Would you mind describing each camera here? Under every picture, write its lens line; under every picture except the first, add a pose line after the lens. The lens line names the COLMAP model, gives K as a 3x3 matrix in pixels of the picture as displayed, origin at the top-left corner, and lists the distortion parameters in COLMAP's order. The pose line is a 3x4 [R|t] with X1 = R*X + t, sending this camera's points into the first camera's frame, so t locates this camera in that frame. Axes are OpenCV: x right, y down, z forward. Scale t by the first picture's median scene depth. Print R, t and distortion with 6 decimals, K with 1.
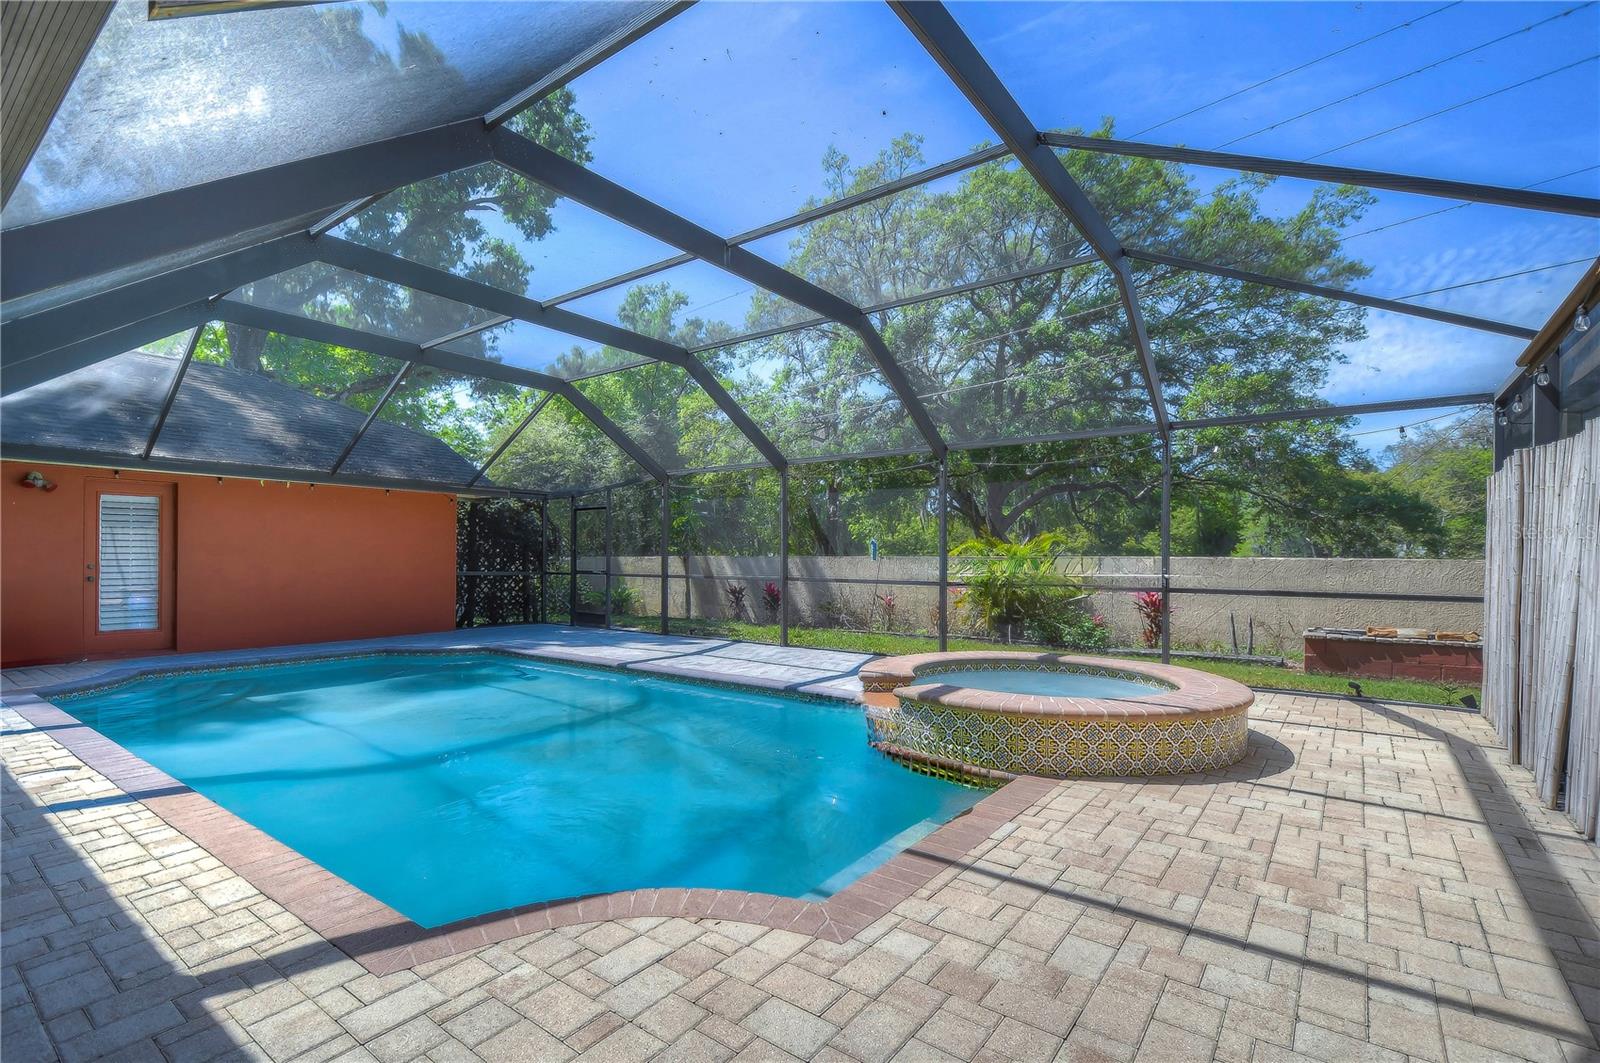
lens RADIAL K [[699.2, 0, 803.5], [0, 699.2, 562.2], [0, 0, 1]] dist [0.017322, -0.011396]
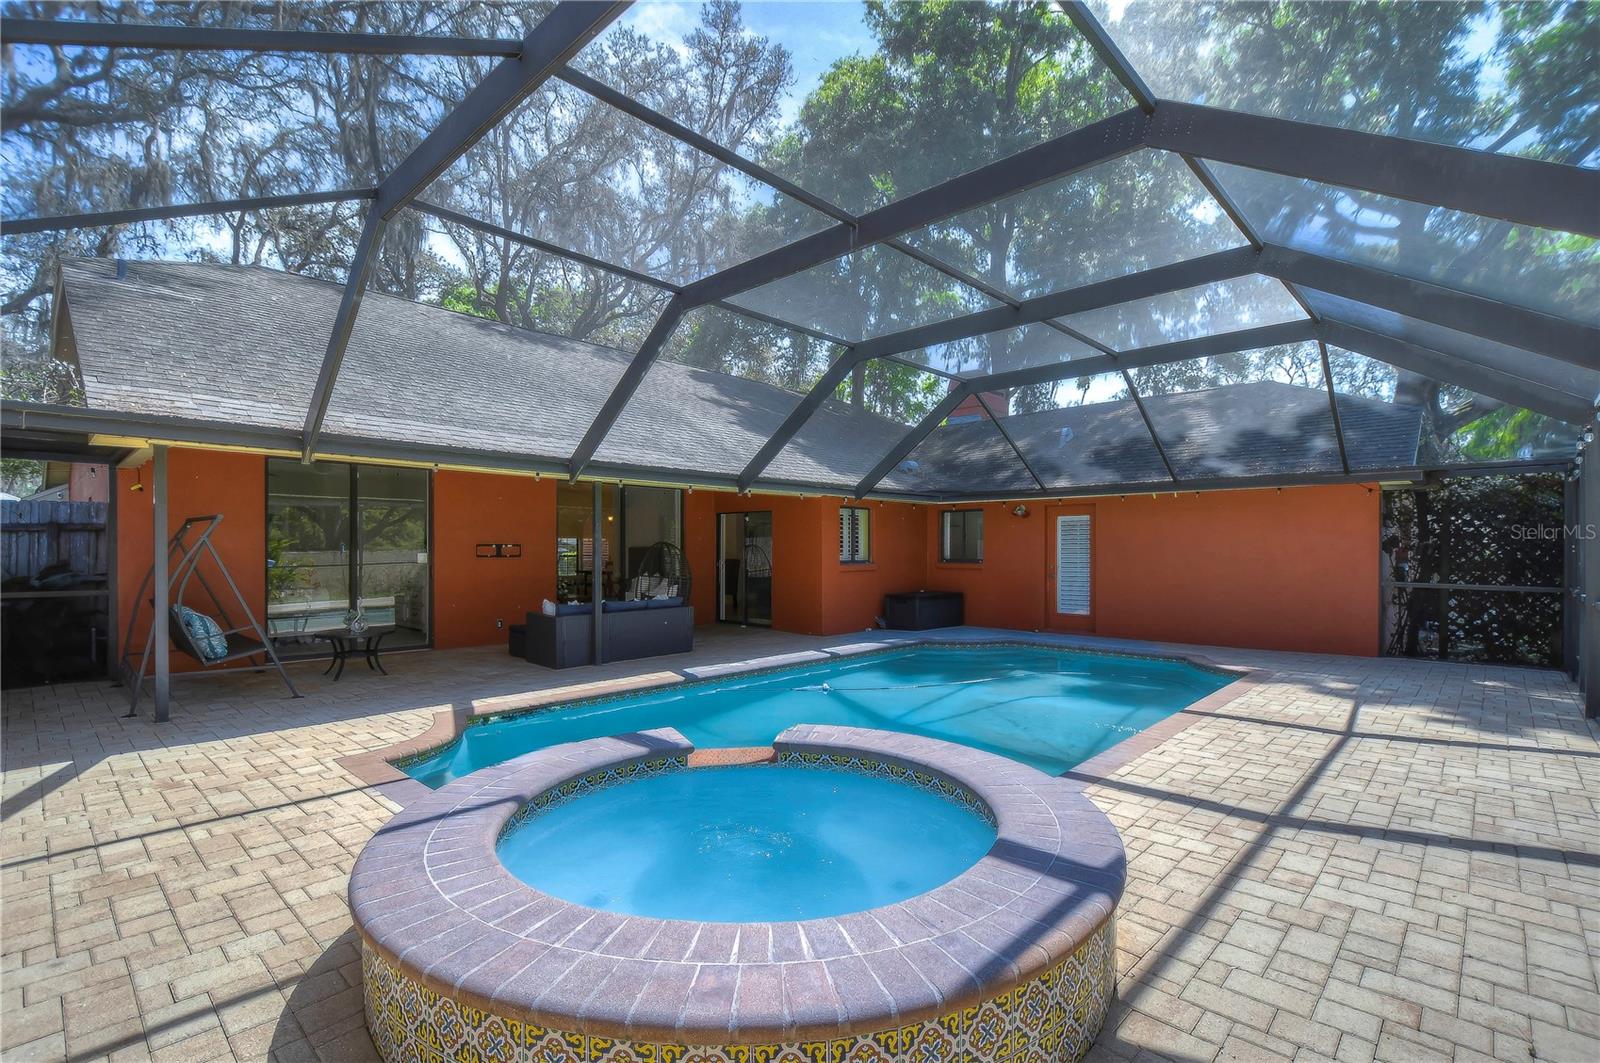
lens RADIAL K [[699.2, 0, 803.5], [0, 699.2, 562.2], [0, 0, 1]] dist [0.017322, -0.011396]
pose [[-0.062841, 0.009530, -0.997978, 1.788219], [-0.007267, 0.999924, 0.010007, -0.064820], [0.997997, 0.007881, -0.062767, 2.201550]]
